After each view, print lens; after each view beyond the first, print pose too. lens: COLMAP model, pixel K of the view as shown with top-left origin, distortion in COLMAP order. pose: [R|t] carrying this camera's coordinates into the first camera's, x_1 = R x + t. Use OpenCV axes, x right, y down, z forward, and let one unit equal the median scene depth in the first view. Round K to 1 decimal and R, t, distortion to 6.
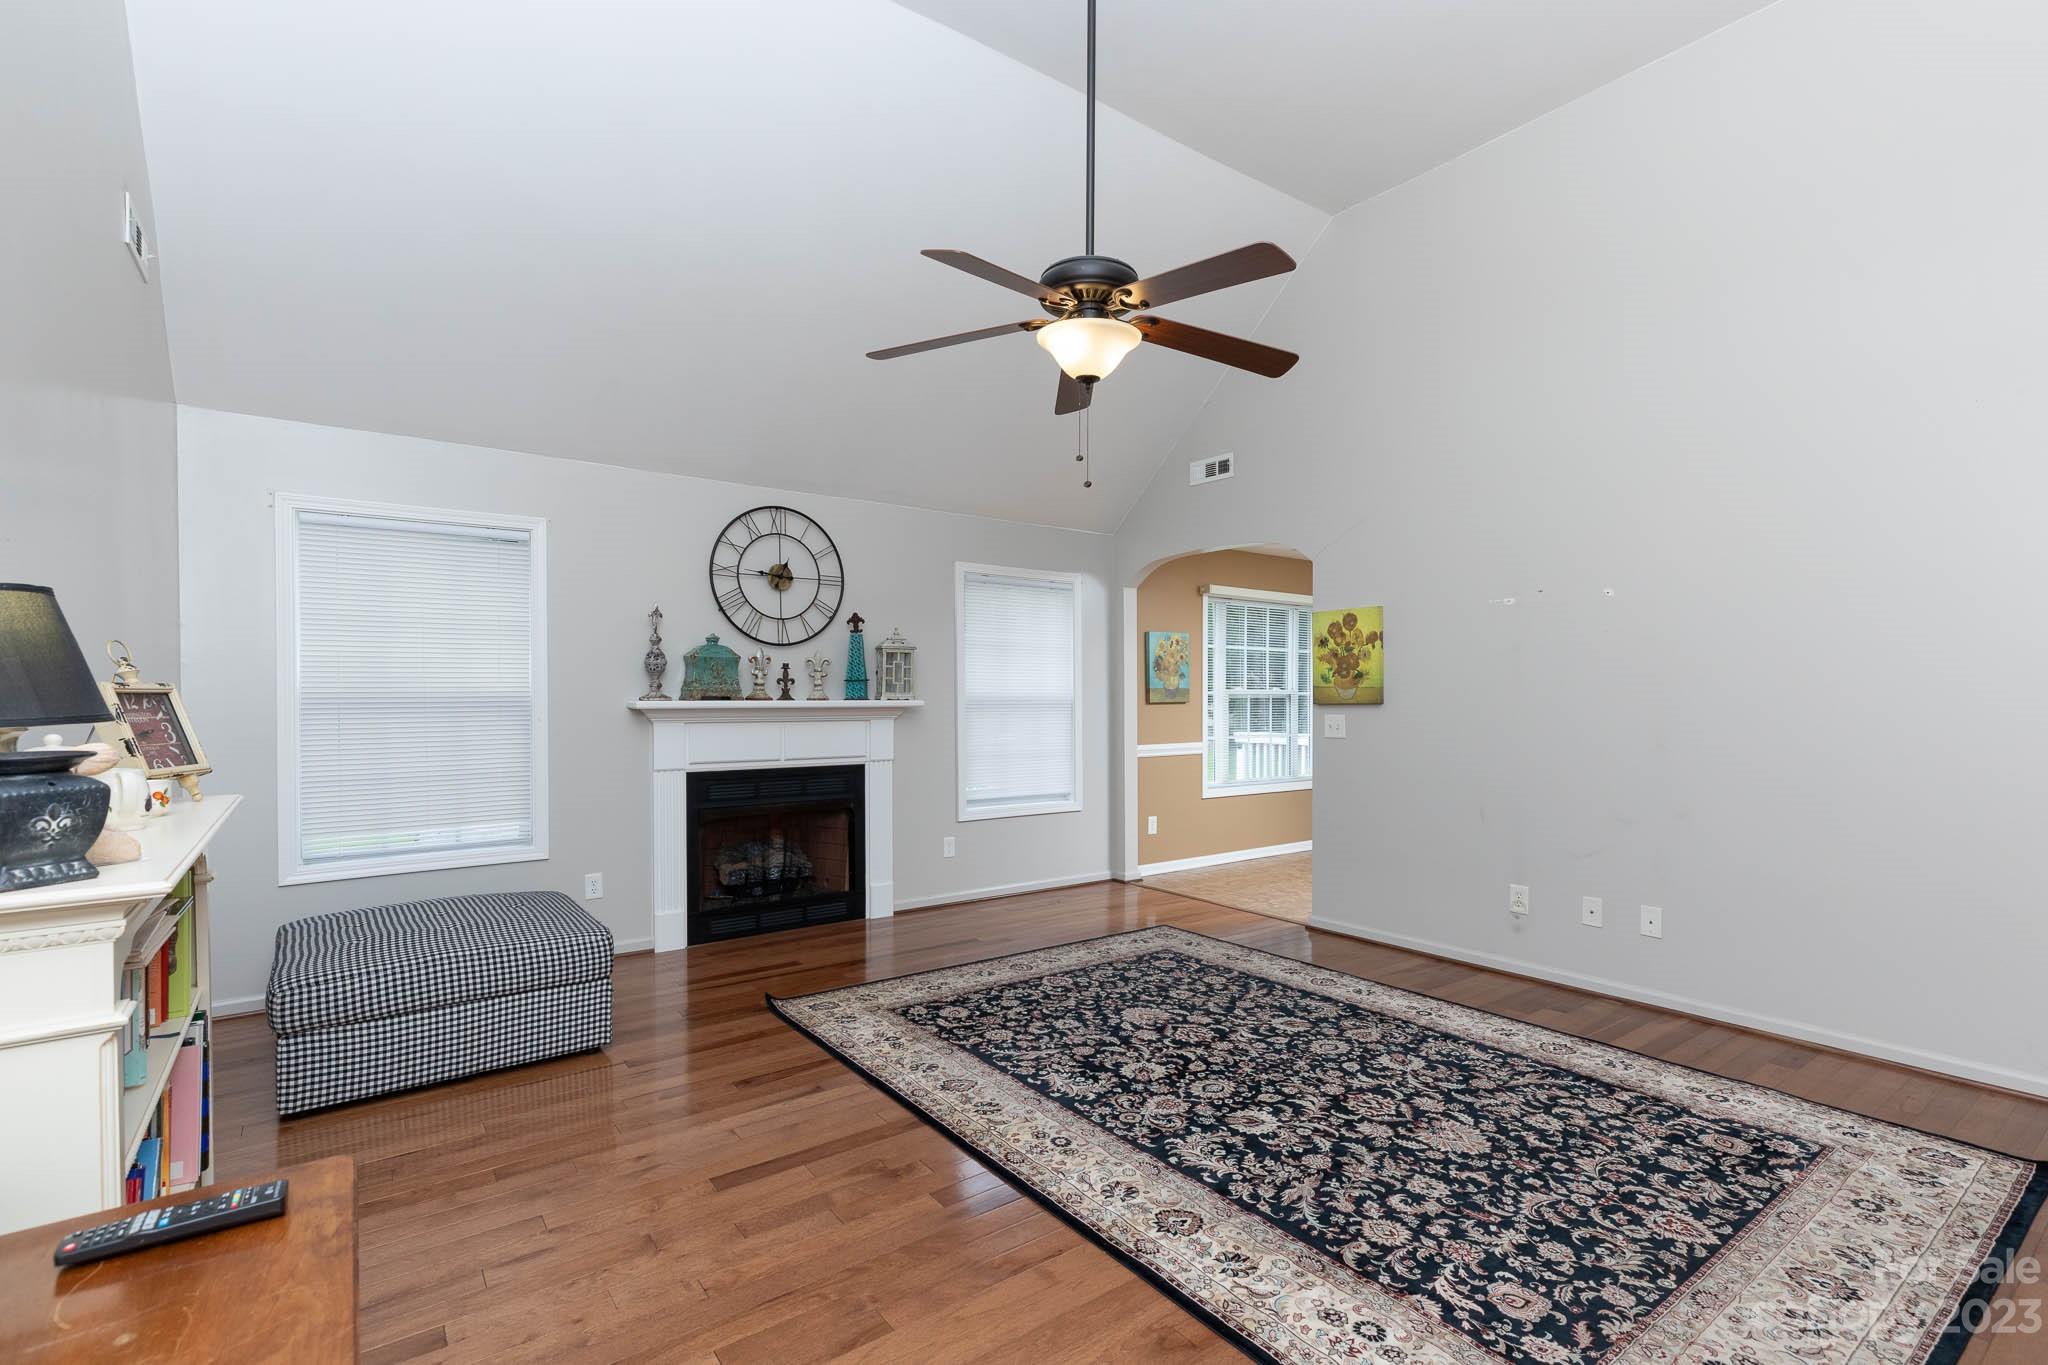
lens RADIAL K [[931.6, 0, 1026.2], [0, 931.6, 703.7], [0, 0, 1]] dist [0.005822, 0.001710]
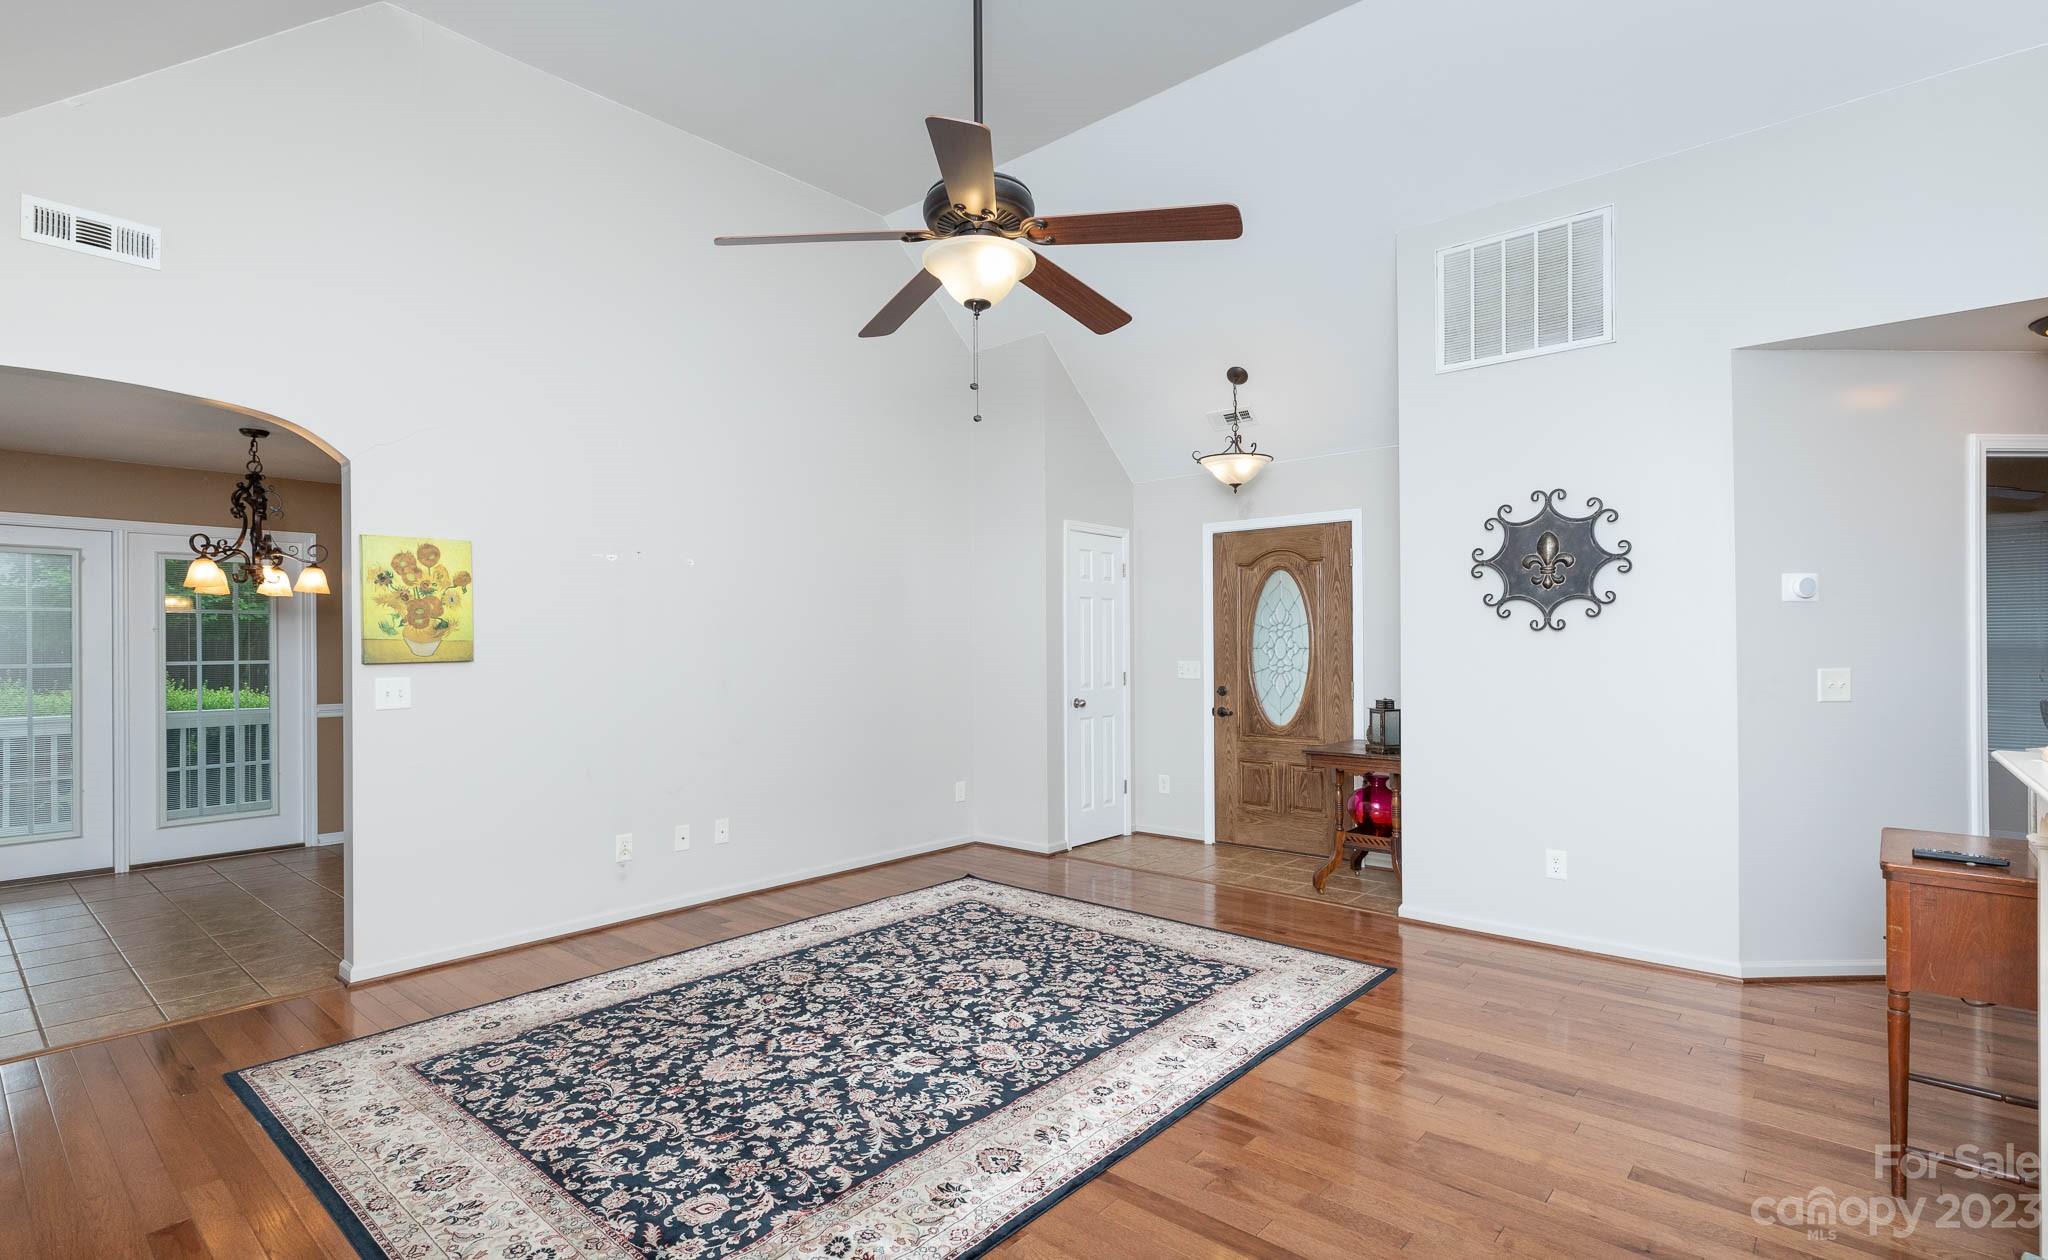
lens RADIAL K [[974.4, 0, 965.6], [0, 974.4, 643.4], [0, 0, 1]] dist [0.006297, -0.000365]
pose [[-0.182812, 0.005462, 0.983133, -0.799427], [0.013408, 0.999905, -0.003062, -0.010672], [-0.983056, 0.012622, -0.182868, 1.092277]]
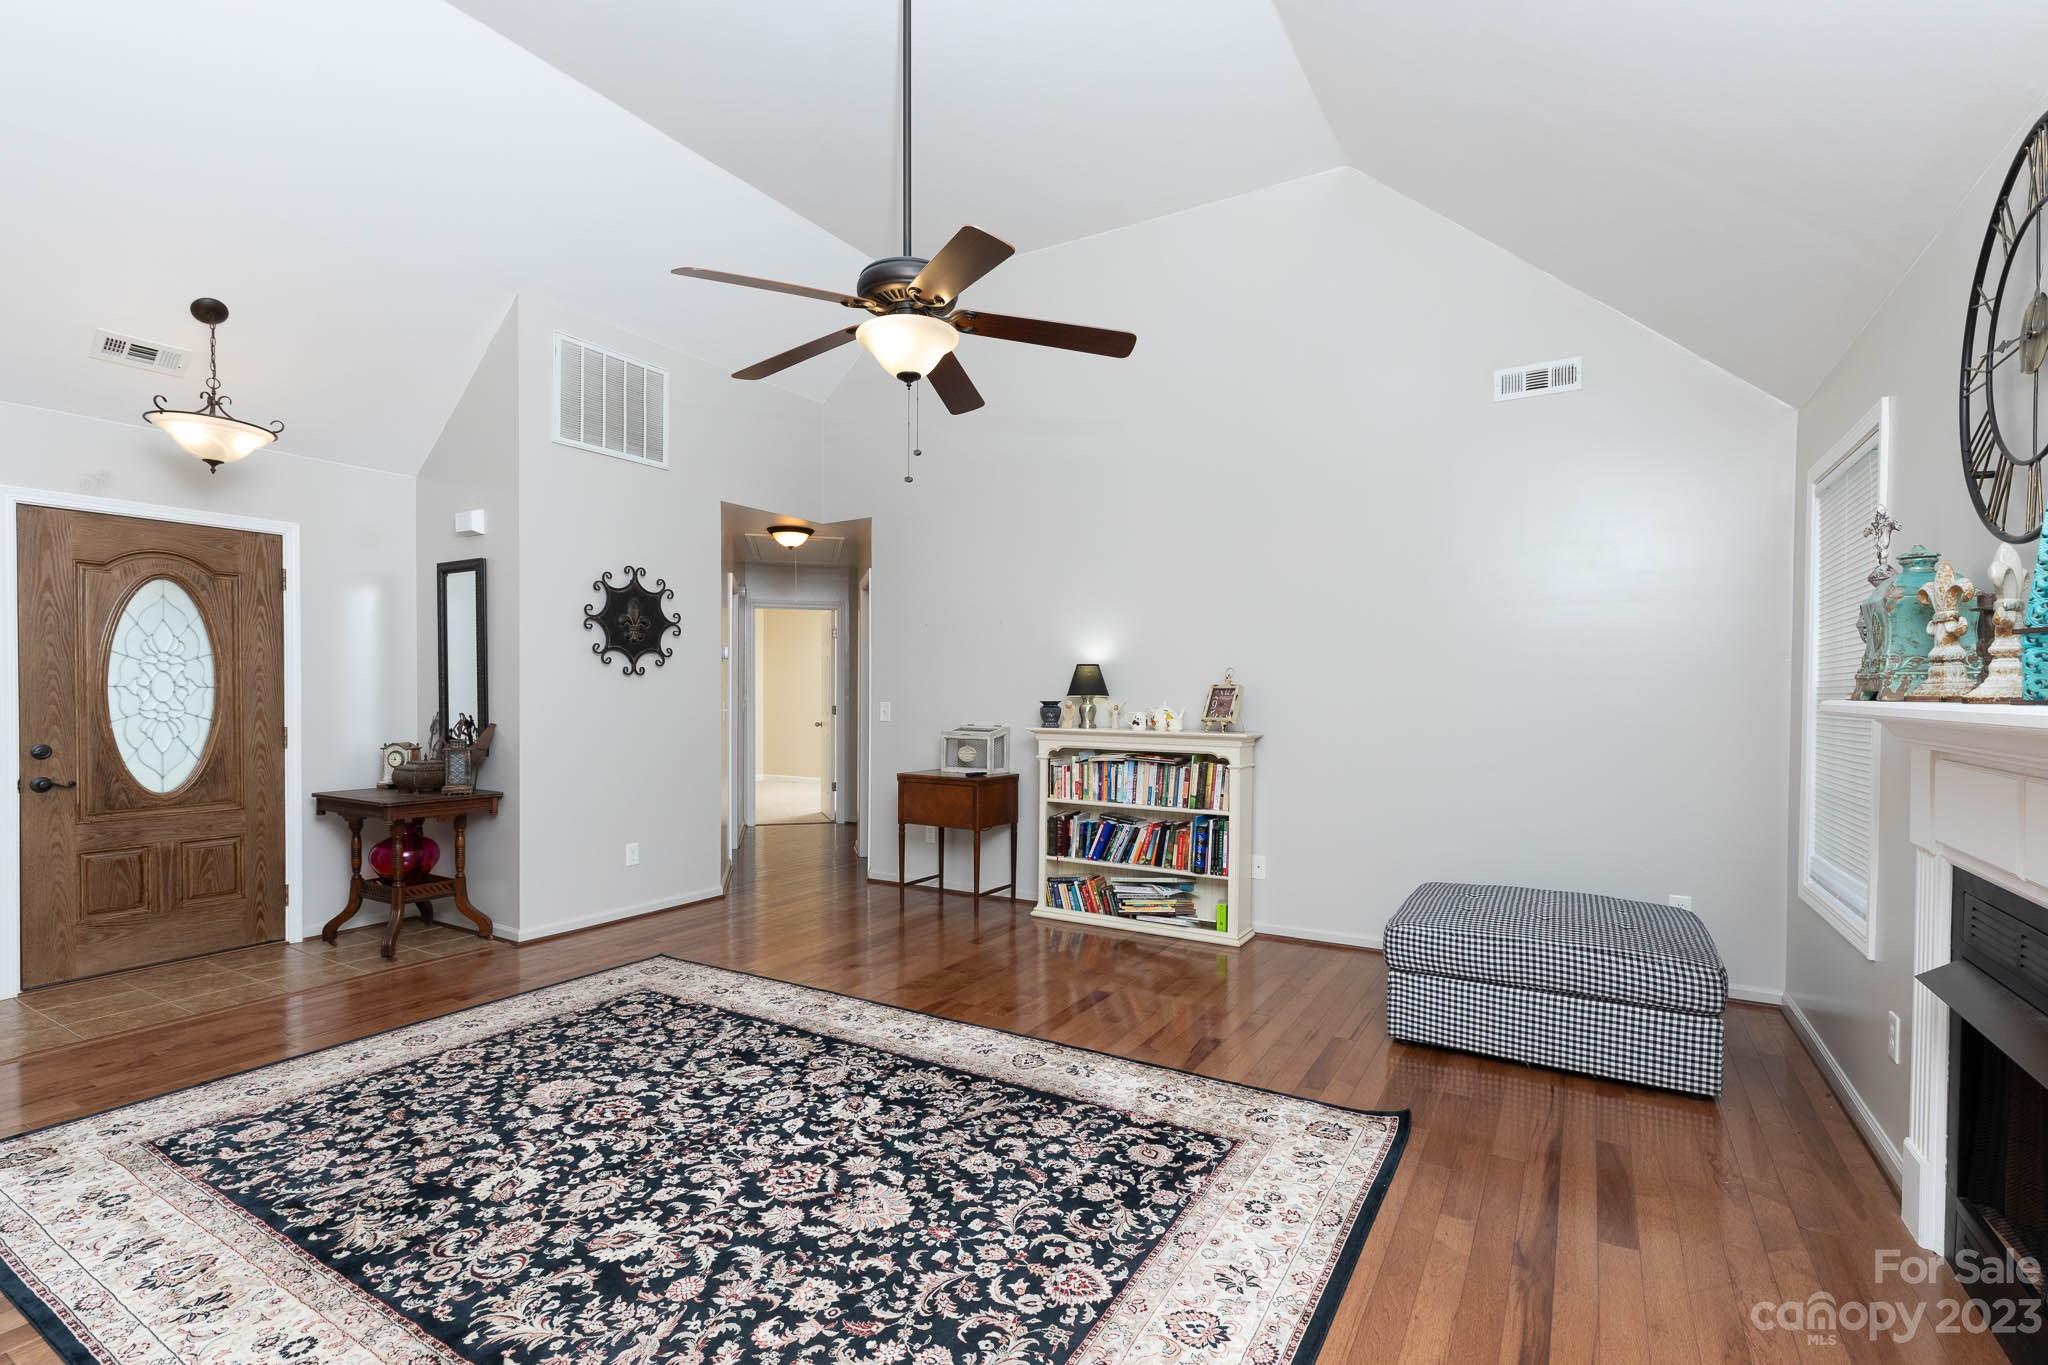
lens RADIAL K [[931.6, 0, 1025.6], [0, 931.6, 702.7], [0, 0, 1]] dist [0.005822, 0.001710]
pose [[-0.924341, 0.001361, -0.381564, 0.306770], [-0.007086, 0.999760, 0.020734, -0.012342], [0.381501, 0.021869, -0.924110, 1.828475]]
